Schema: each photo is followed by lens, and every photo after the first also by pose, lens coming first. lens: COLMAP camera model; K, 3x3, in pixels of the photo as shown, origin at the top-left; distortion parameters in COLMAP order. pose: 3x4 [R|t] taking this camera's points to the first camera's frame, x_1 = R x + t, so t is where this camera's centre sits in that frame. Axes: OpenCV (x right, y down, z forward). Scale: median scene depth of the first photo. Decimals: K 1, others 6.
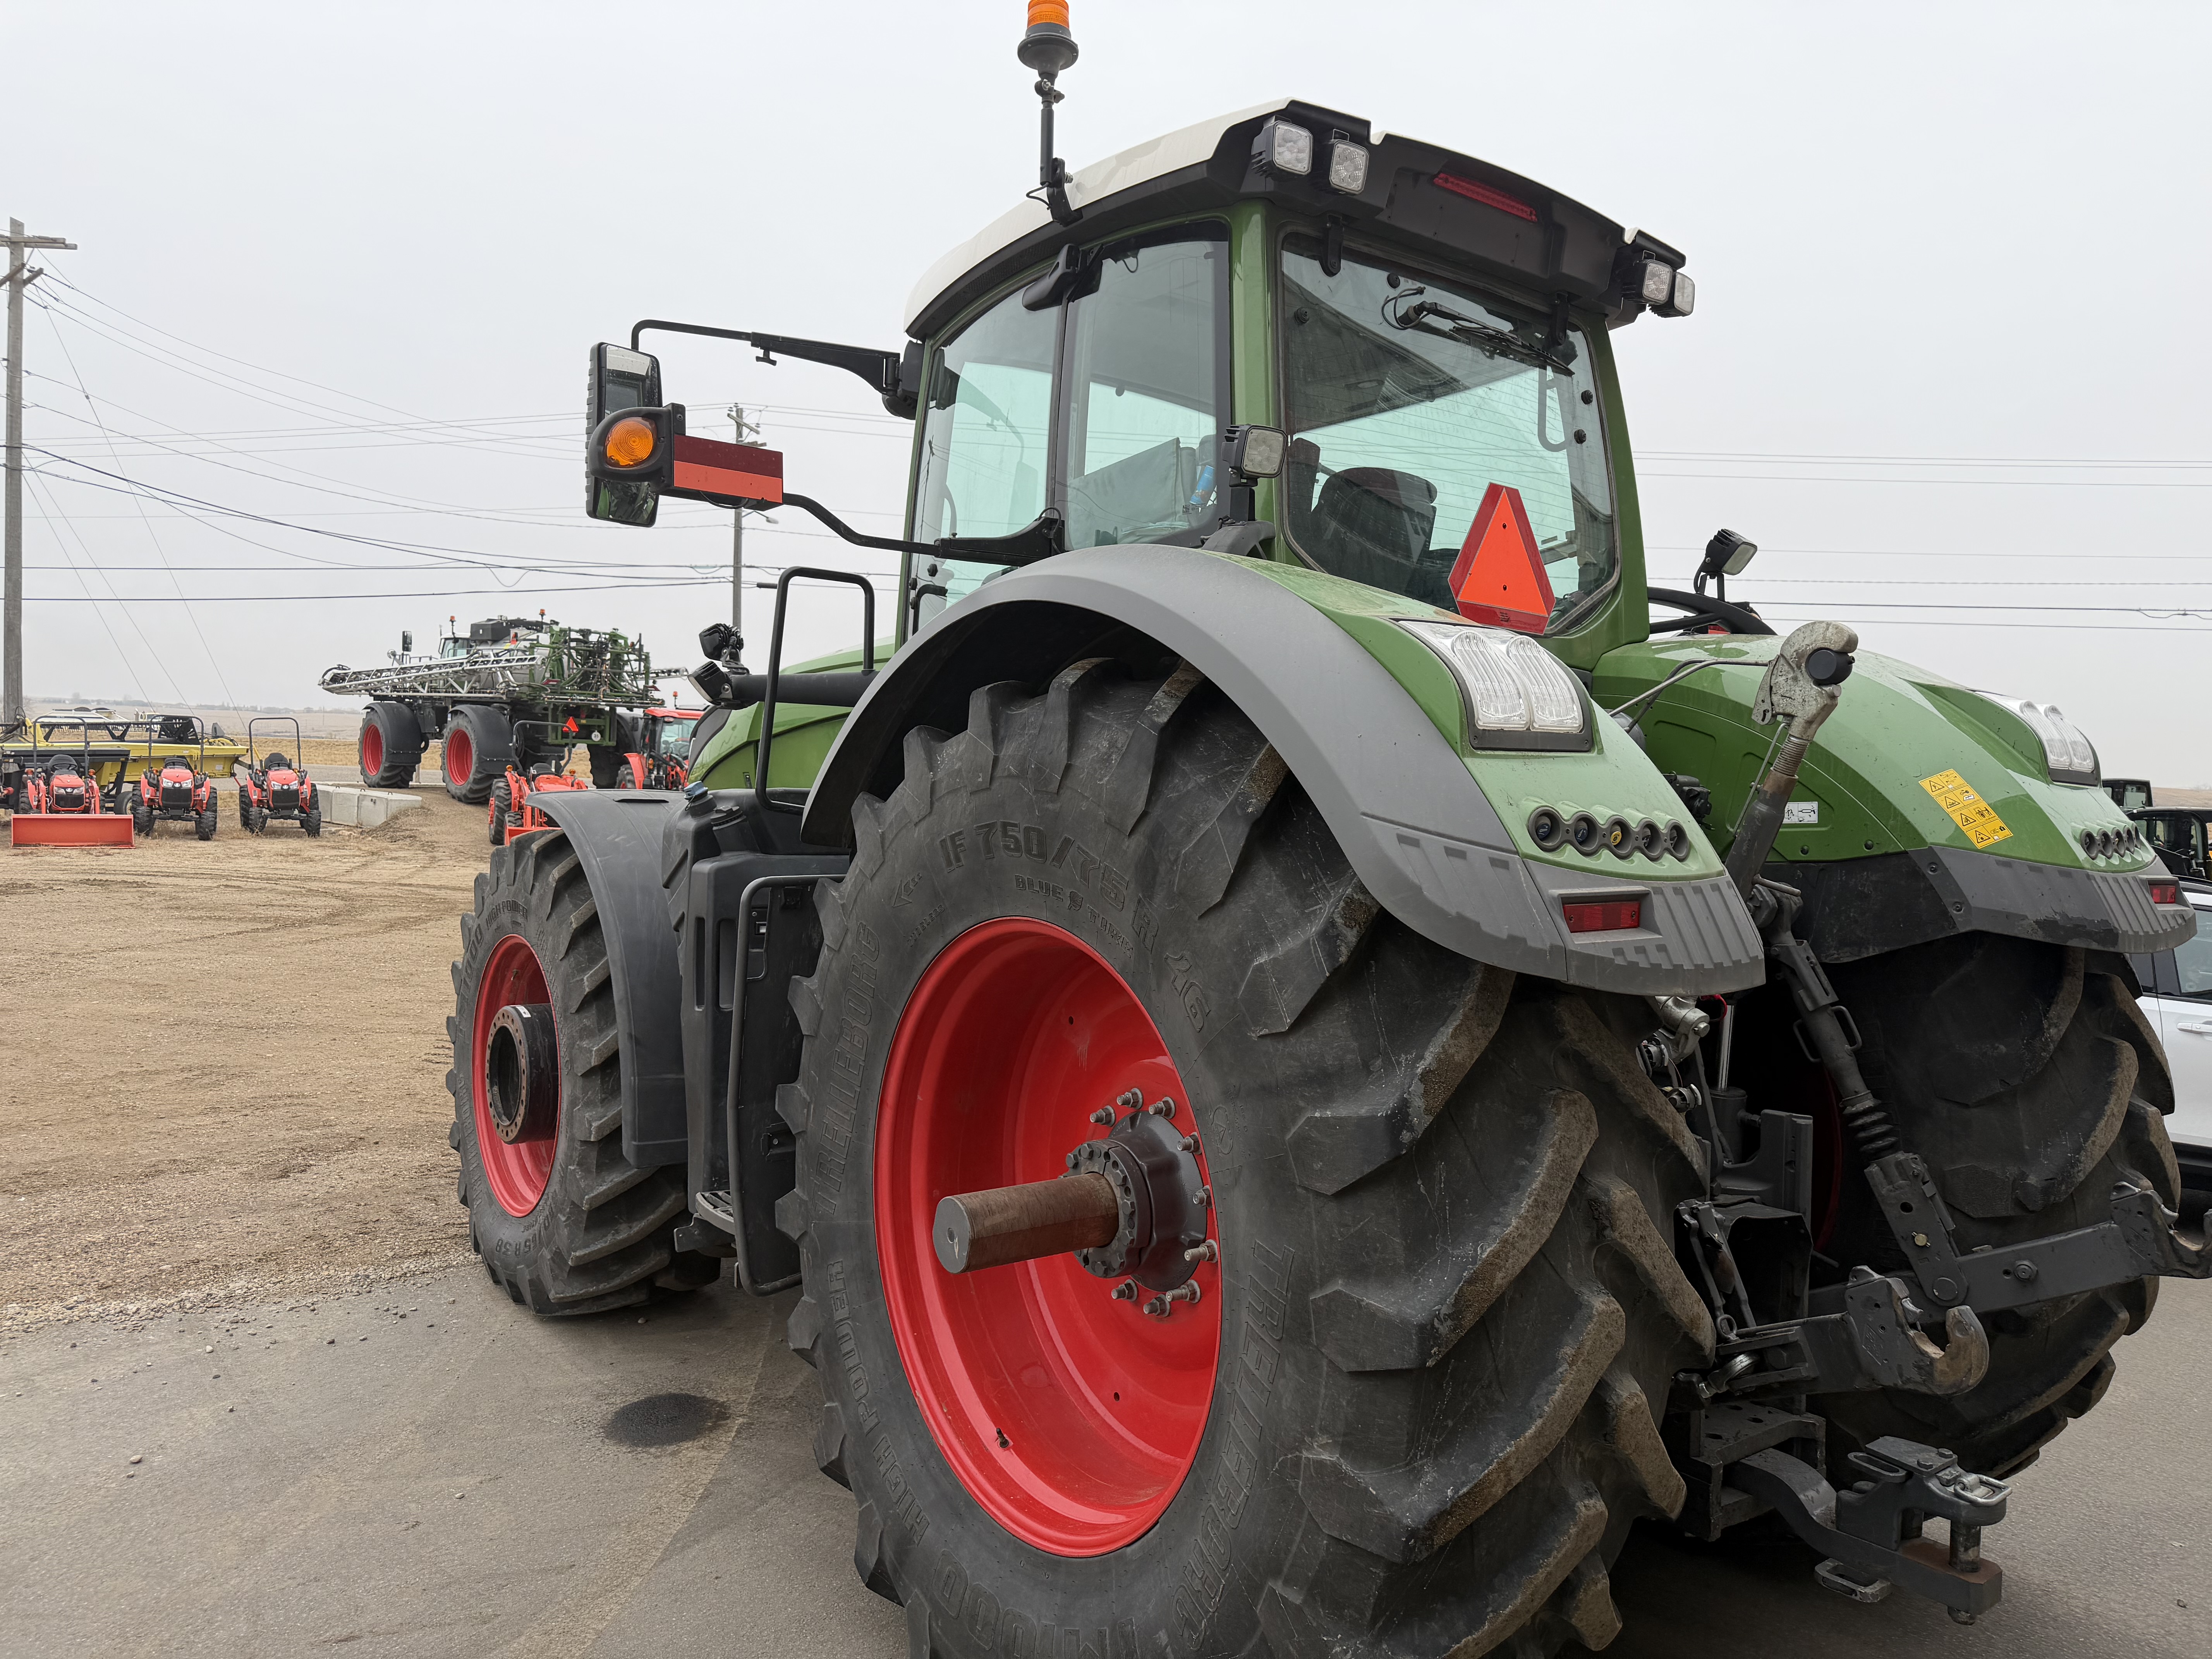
lens RADIAL K [[1494.2, 0, 1110.0], [0, 1494.2, 841.2], [0, 0, 1]] dist [0.075355, -0.065058]
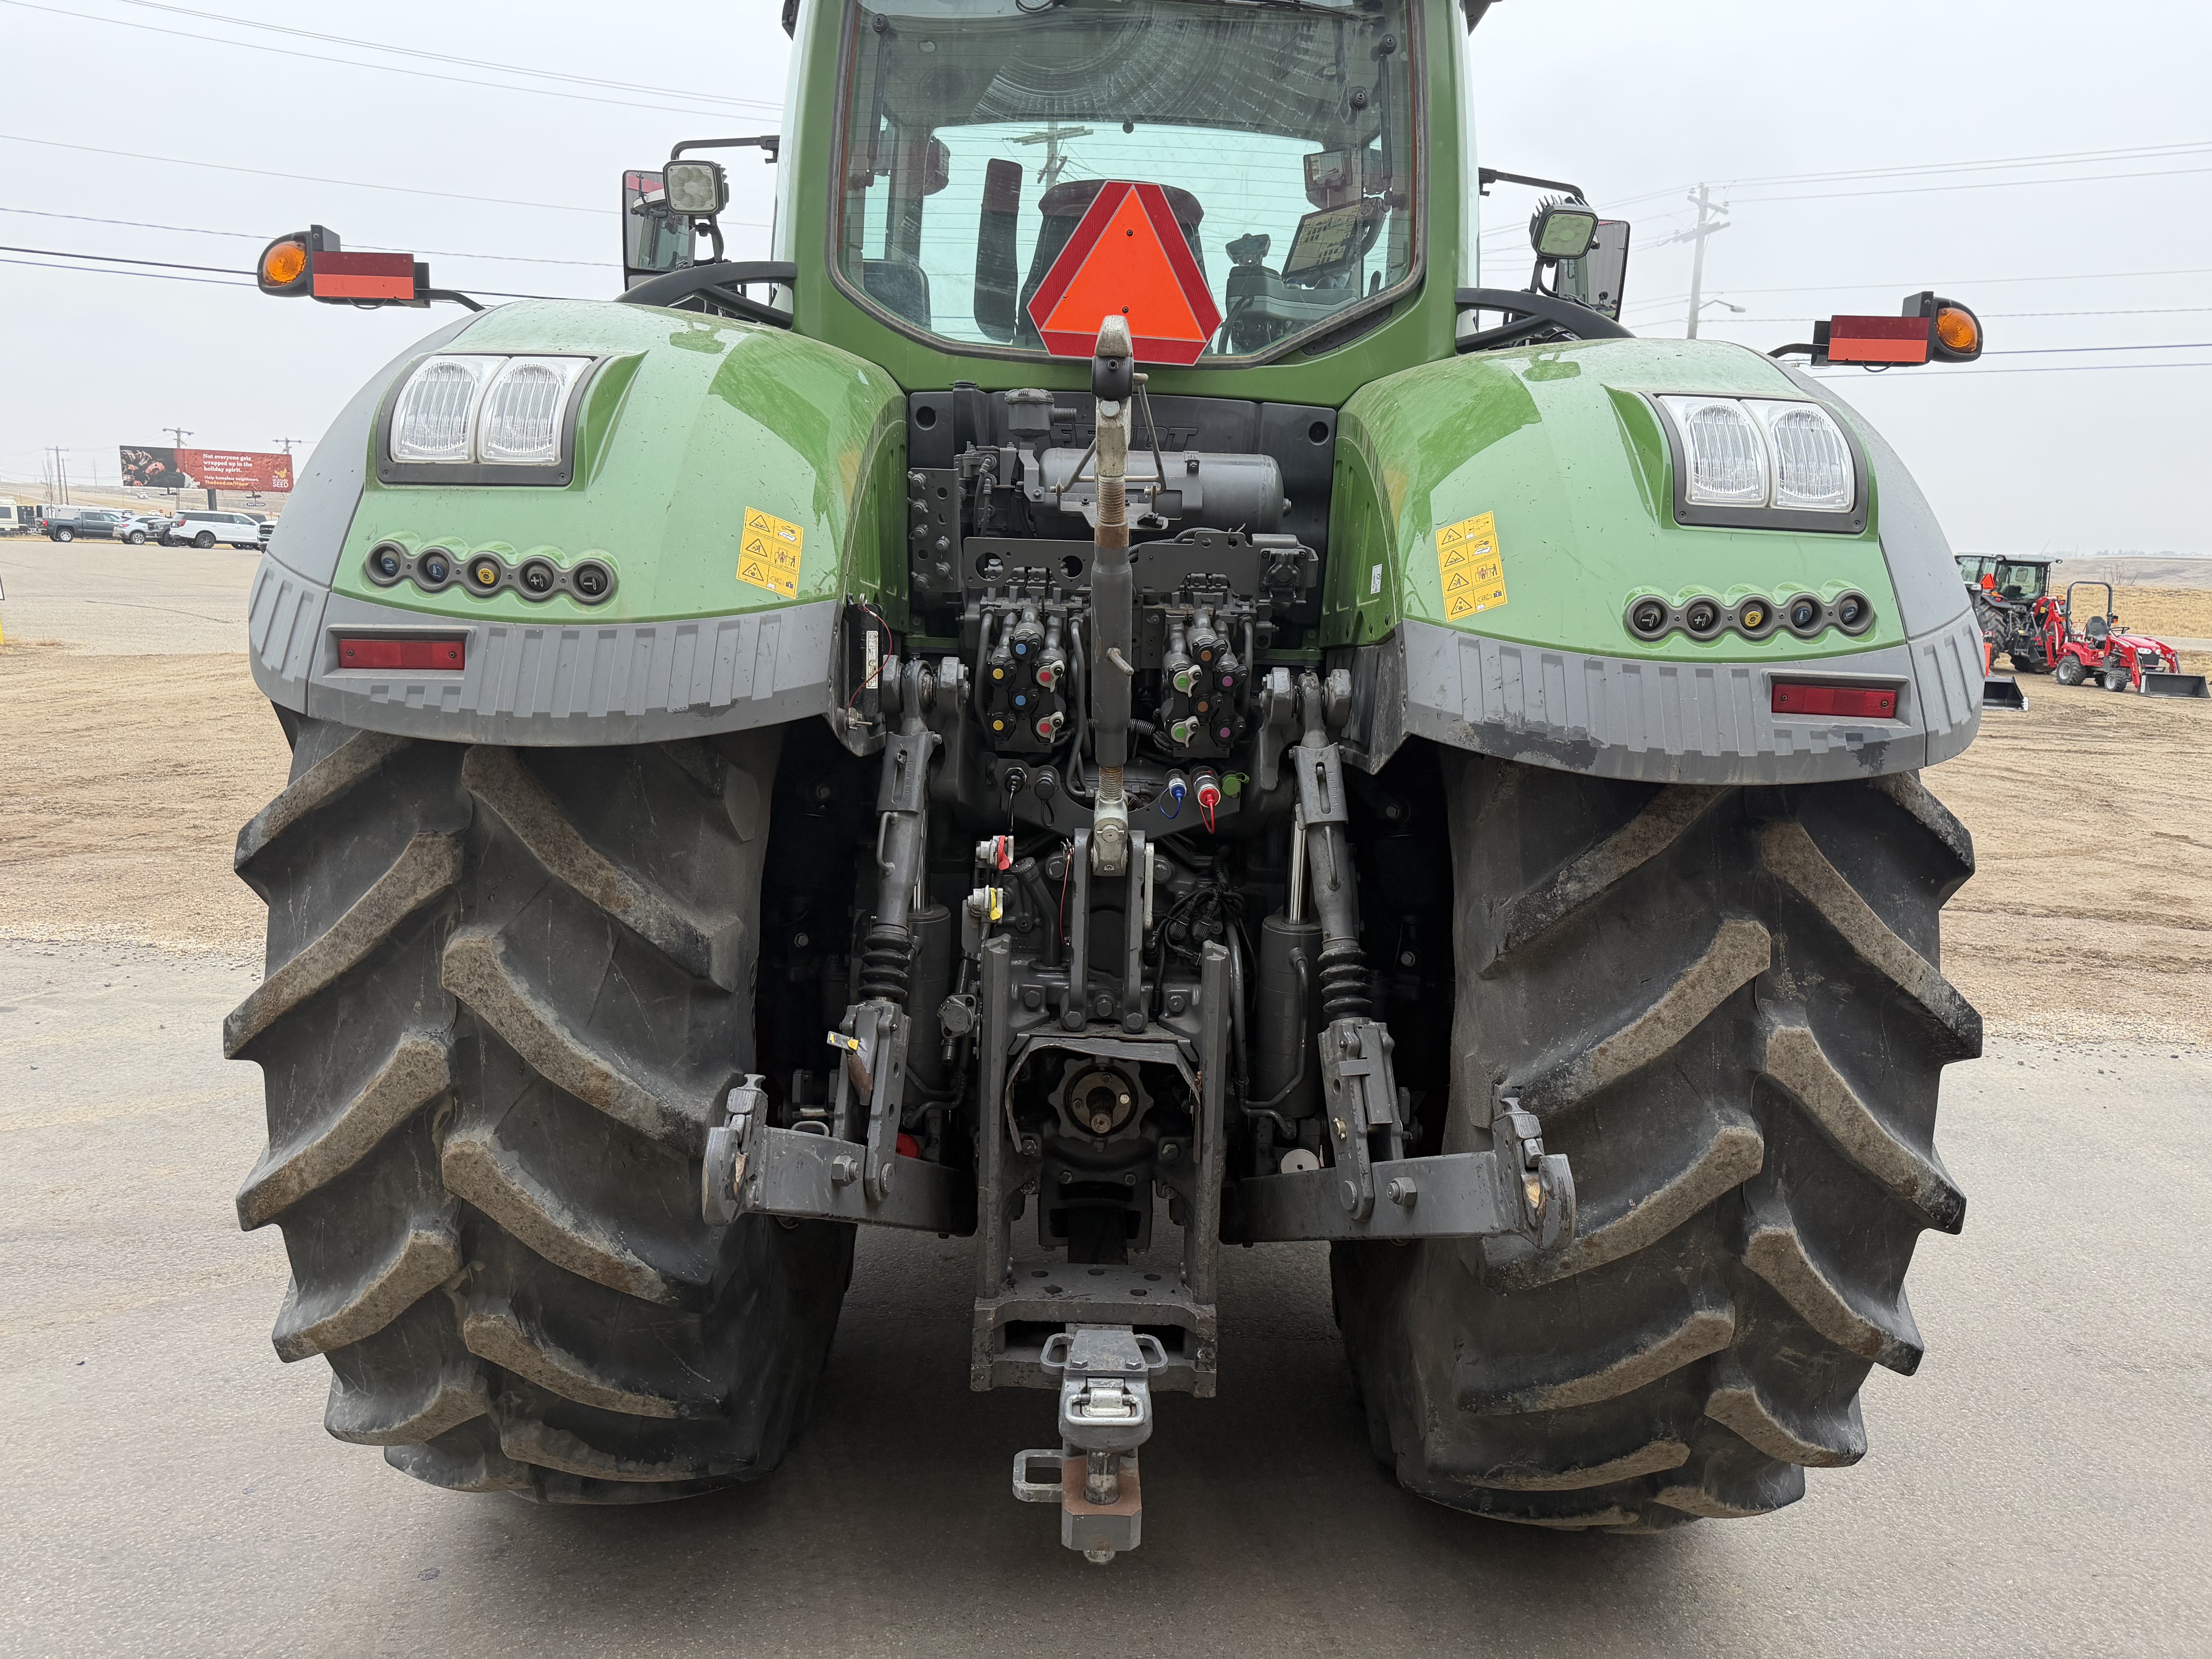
lens RADIAL K [[1494.2, 0, 1110.0], [0, 1494.2, 841.2], [0, 0, 1]] dist [0.075355, -0.065058]
pose [[0.806848, 0.097679, -0.582628, 0.575927], [-0.027751, 0.991414, 0.127782, 0.014320], [0.590107, -0.086932, 0.802631, 0.216121]]
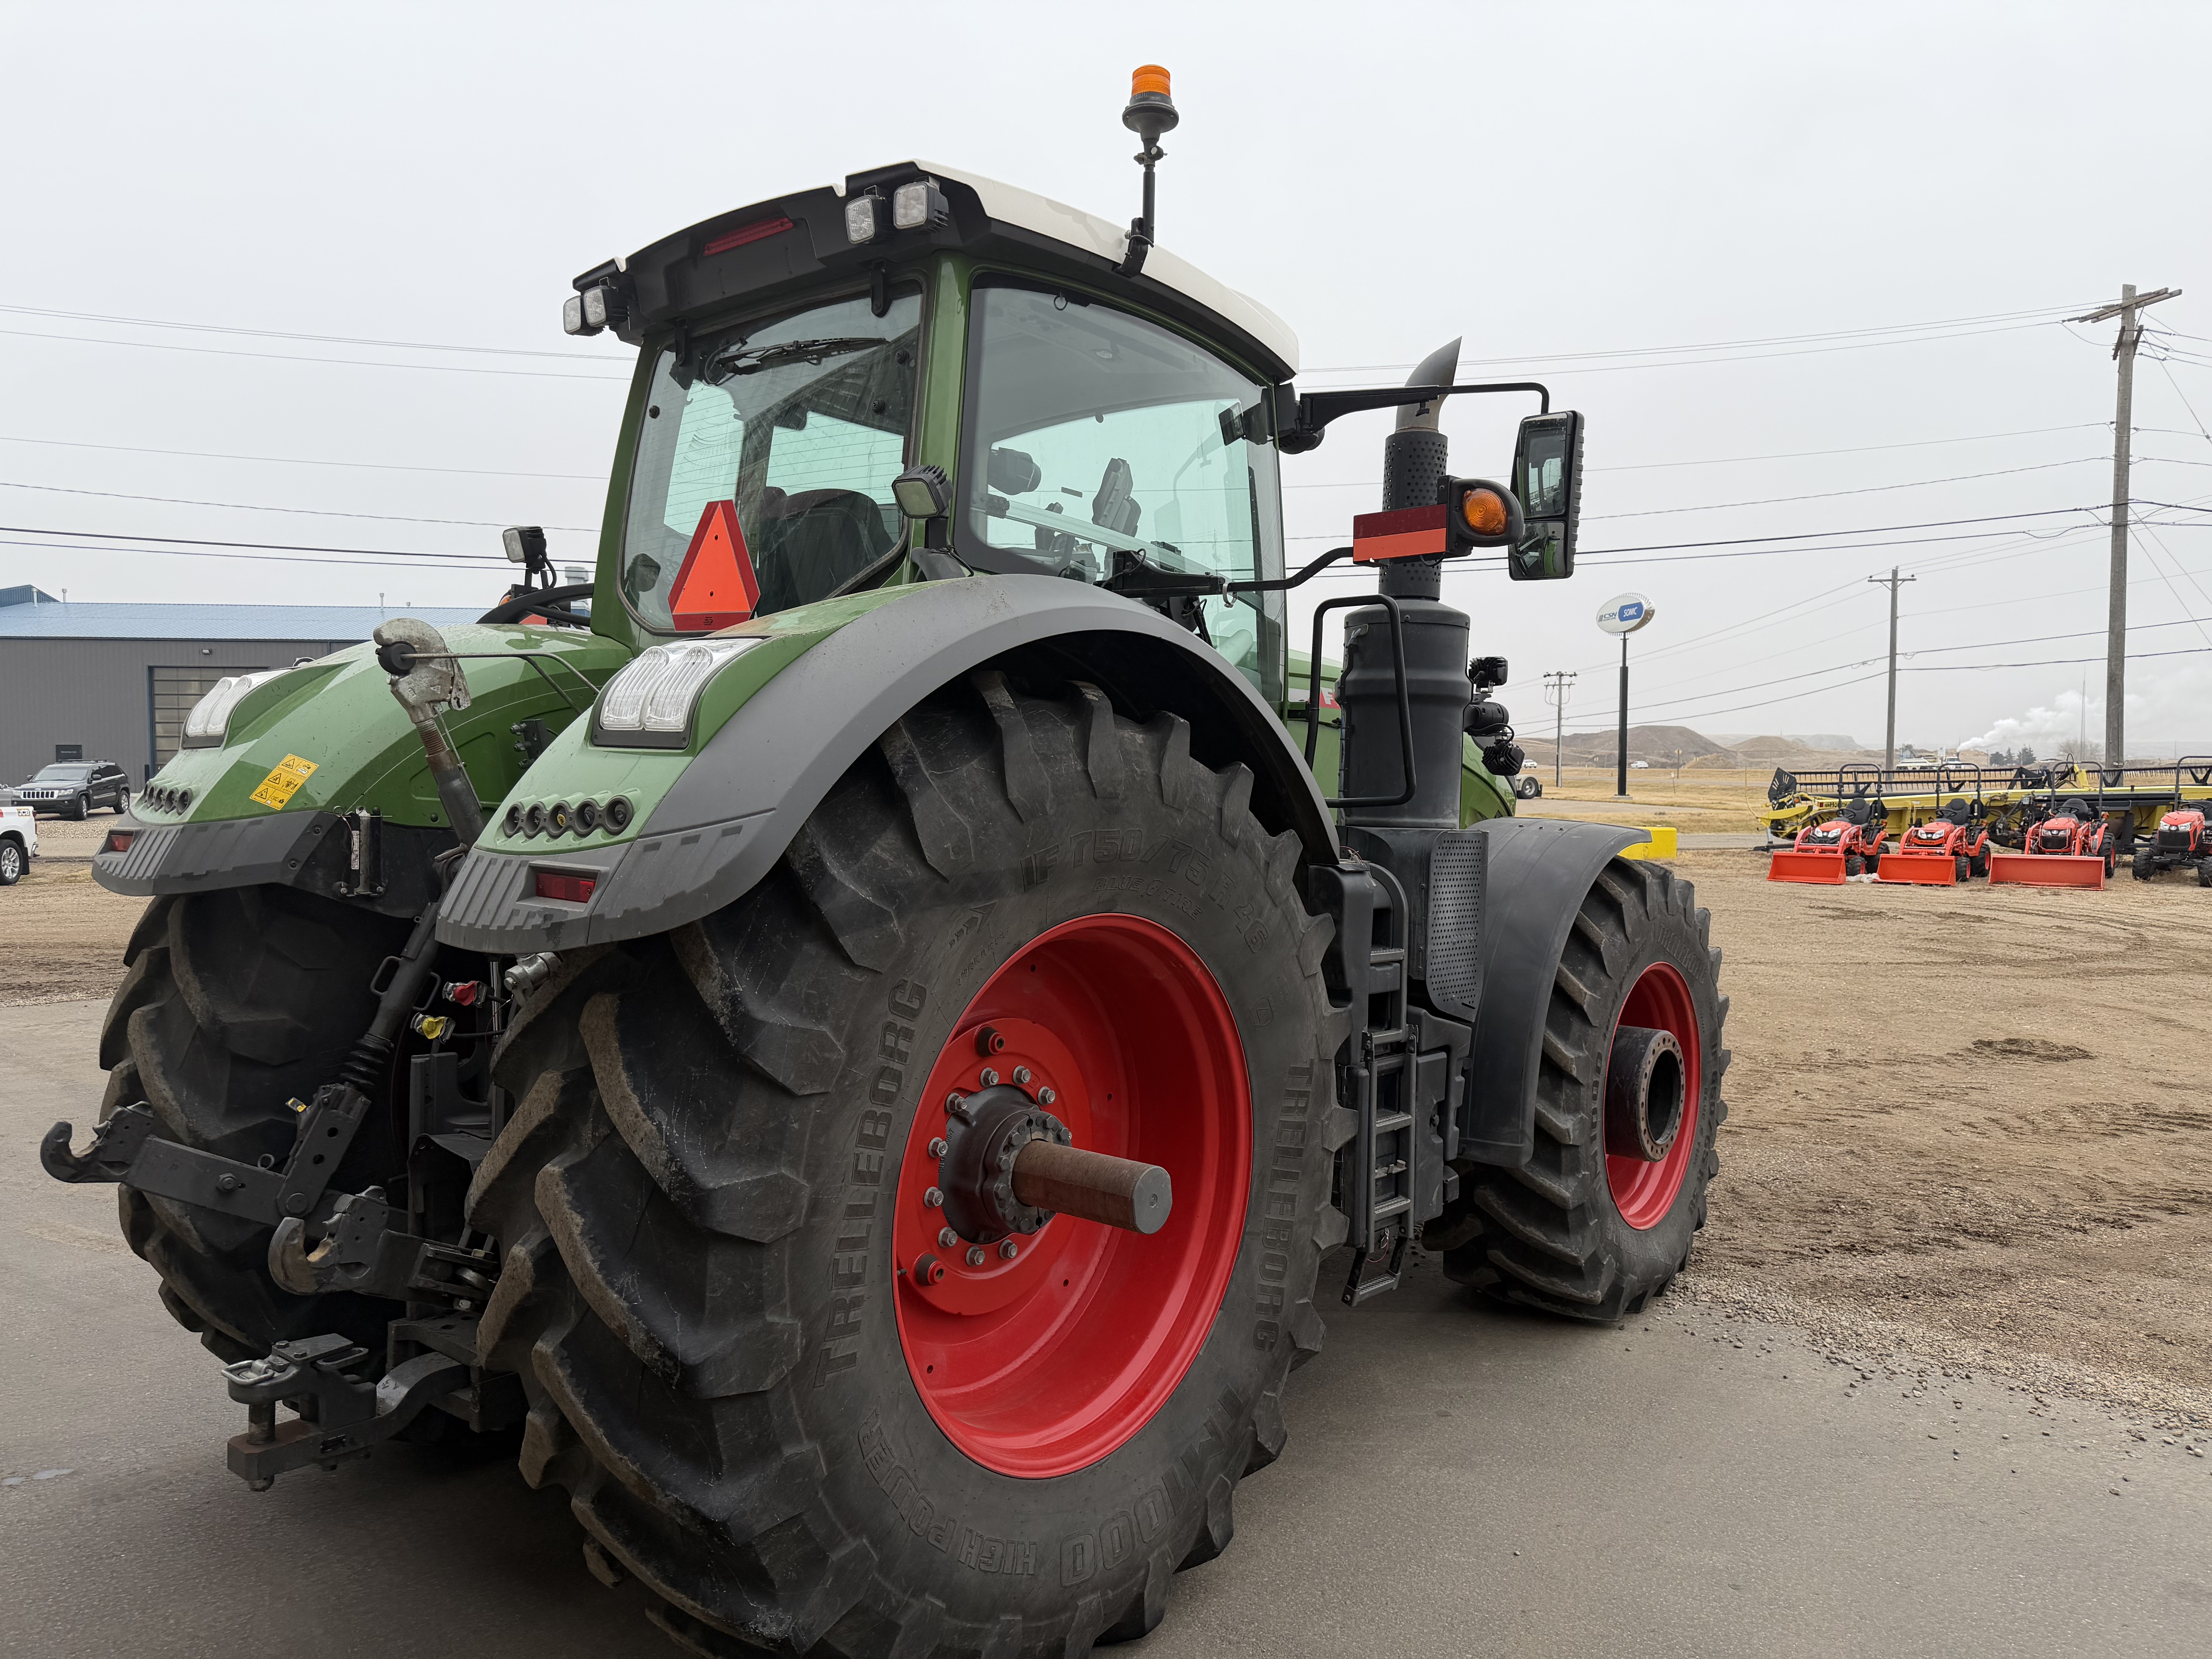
lens RADIAL K [[1494.2, 0, 1110.0], [0, 1494.2, 841.2], [0, 0, 1]] dist [0.075355, -0.065058]
pose [[0.269899, 0.011265, -0.962823, 1.034743], [-0.042508, 0.999096, -0.000227, 0.000417], [0.961950, 0.040989, 0.270134, 0.730616]]
